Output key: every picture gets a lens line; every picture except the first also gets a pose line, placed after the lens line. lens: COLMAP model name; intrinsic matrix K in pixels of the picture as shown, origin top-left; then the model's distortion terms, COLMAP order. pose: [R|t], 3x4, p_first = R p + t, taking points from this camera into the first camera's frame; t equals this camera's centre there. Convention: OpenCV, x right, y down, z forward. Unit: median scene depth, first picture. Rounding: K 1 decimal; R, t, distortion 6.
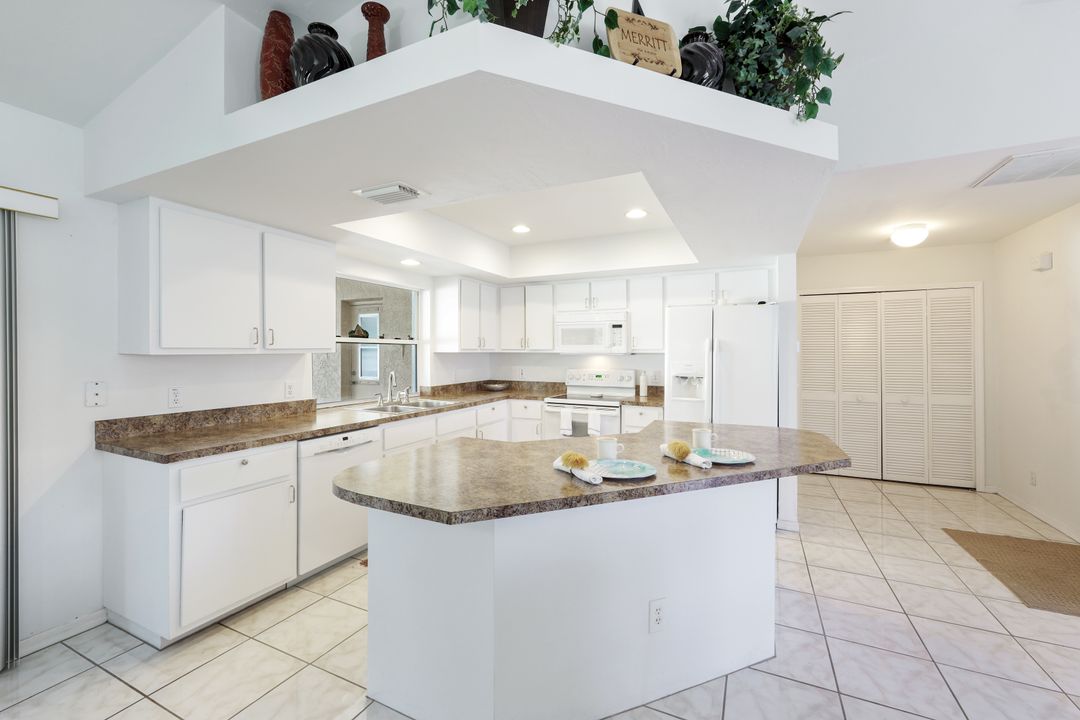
lens RADIAL K [[445.7, 0, 544.4], [0, 445.7, 355.4], [0, 0, 1]] dist [0.000179, -0.000245]
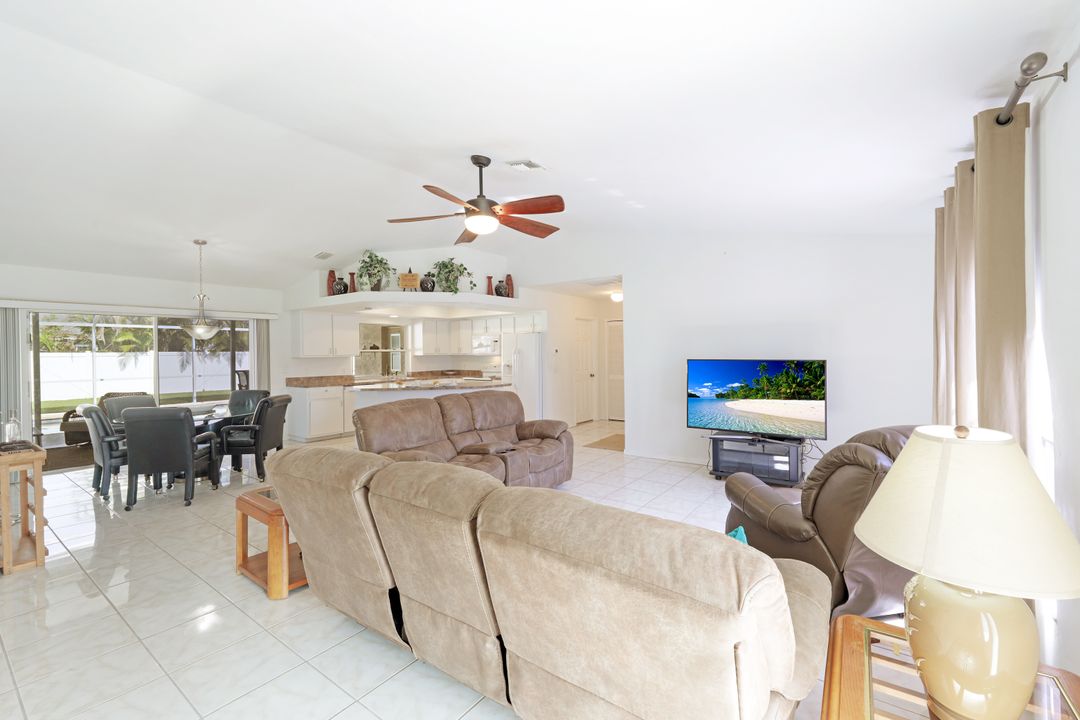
lens RADIAL K [[463.8, 0, 539.8], [0, 463.8, 353.4], [0, 0, 1]] dist [0.005559, -0.000265]
pose [[0.981058, -0.012015, -0.193341, 0.843860], [0.011085, 0.999921, -0.005892, 0.003247], [0.193397, 0.003637, 0.981114, -1.128767]]
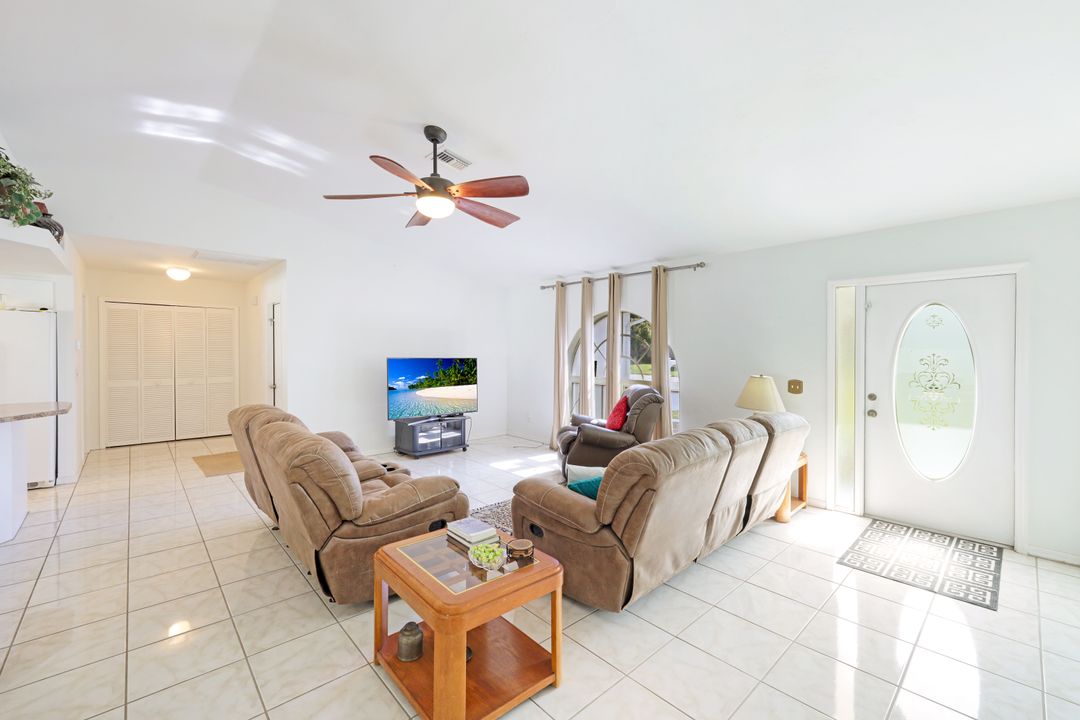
lens RADIAL K [[445.7, 0, 544.4], [0, 445.7, 355.4], [0, 0, 1]] dist [0.000179, -0.000245]
pose [[0.369131, -0.008996, 0.929334, -0.146086], [-0.001123, 0.999948, 0.010125, -0.002953], [-0.929377, -0.004782, 0.369101, -0.717700]]
